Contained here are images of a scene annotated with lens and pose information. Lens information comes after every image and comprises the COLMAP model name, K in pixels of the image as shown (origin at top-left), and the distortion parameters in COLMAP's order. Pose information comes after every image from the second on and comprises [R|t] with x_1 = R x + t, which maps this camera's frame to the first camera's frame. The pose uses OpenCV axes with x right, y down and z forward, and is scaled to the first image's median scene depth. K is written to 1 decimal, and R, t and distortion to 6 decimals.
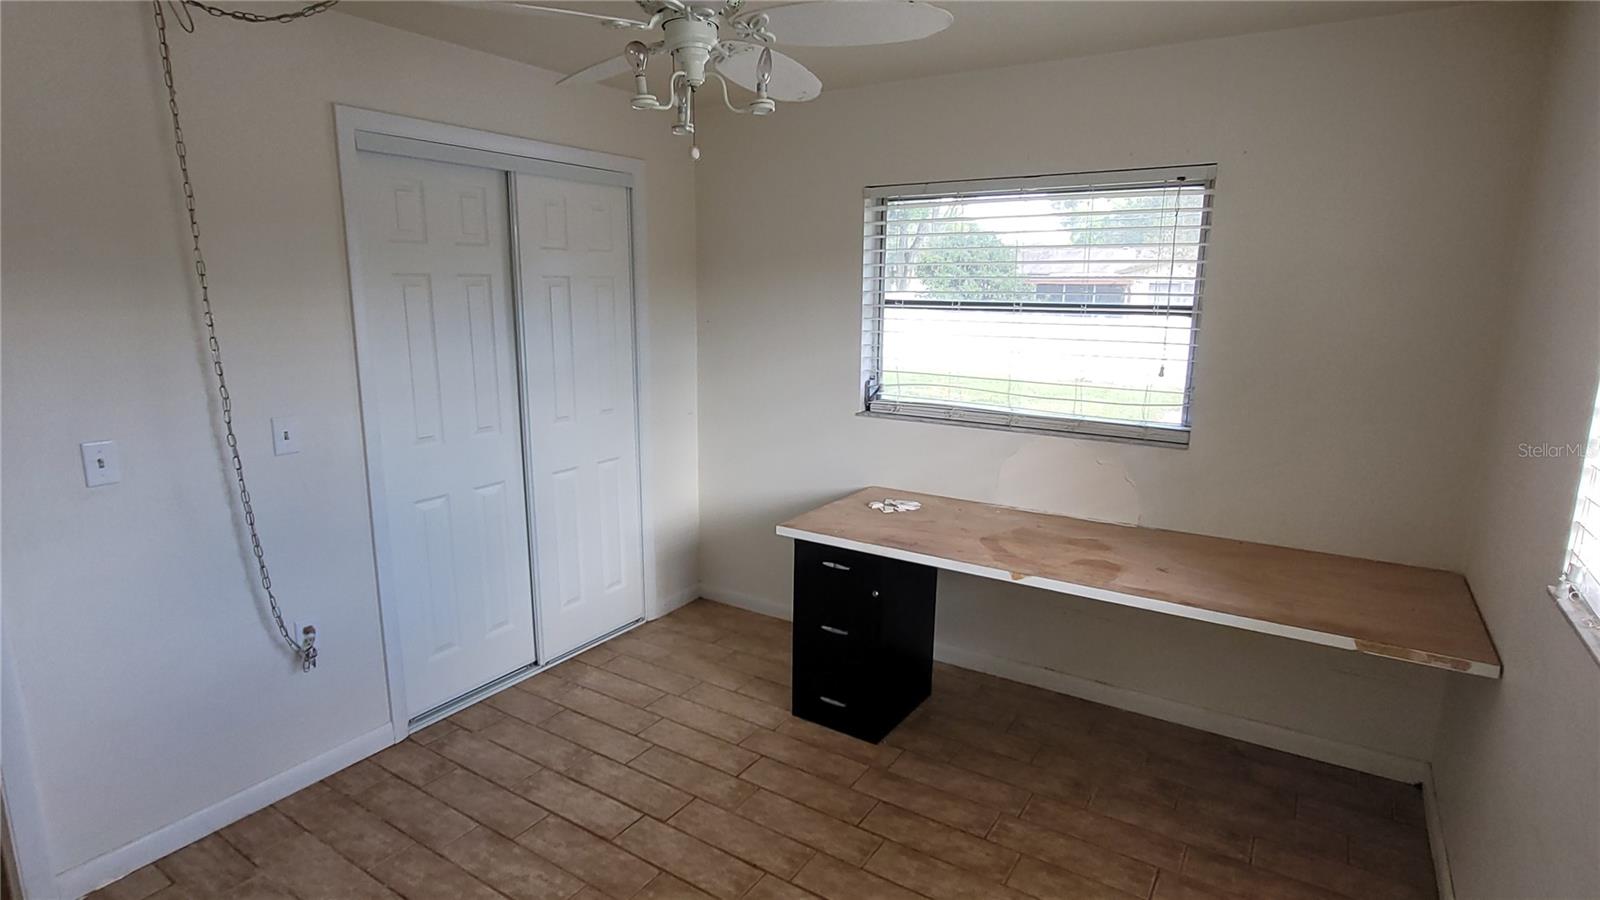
lens RADIAL K [[833.0, 0, 801.4], [0, 833.0, 441.5], [0, 0, 1]] dist [-0.004893, 0.001295]
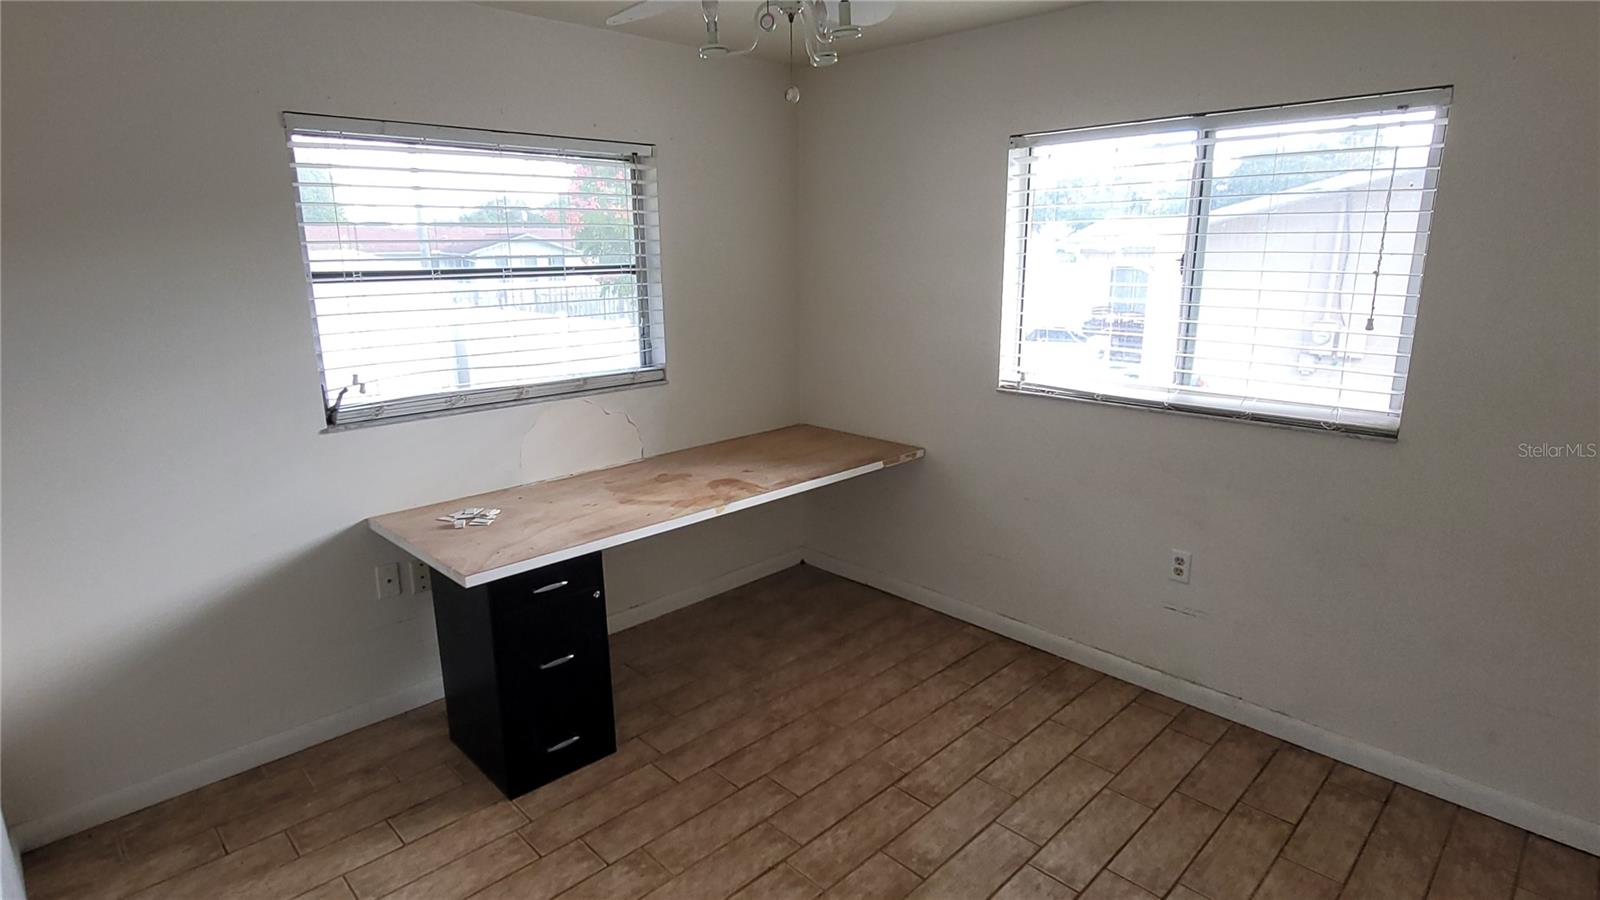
lens RADIAL K [[833.0, 0, 790.4], [0, 833.0, 445.6], [0, 0, 1]] dist [-0.004893, 0.001295]
pose [[0.226082, -0.234899, 0.945362, -0.675592], [0.192923, 0.962063, 0.192911, -0.105609], [-0.954813, 0.138769, 0.262823, 0.539406]]
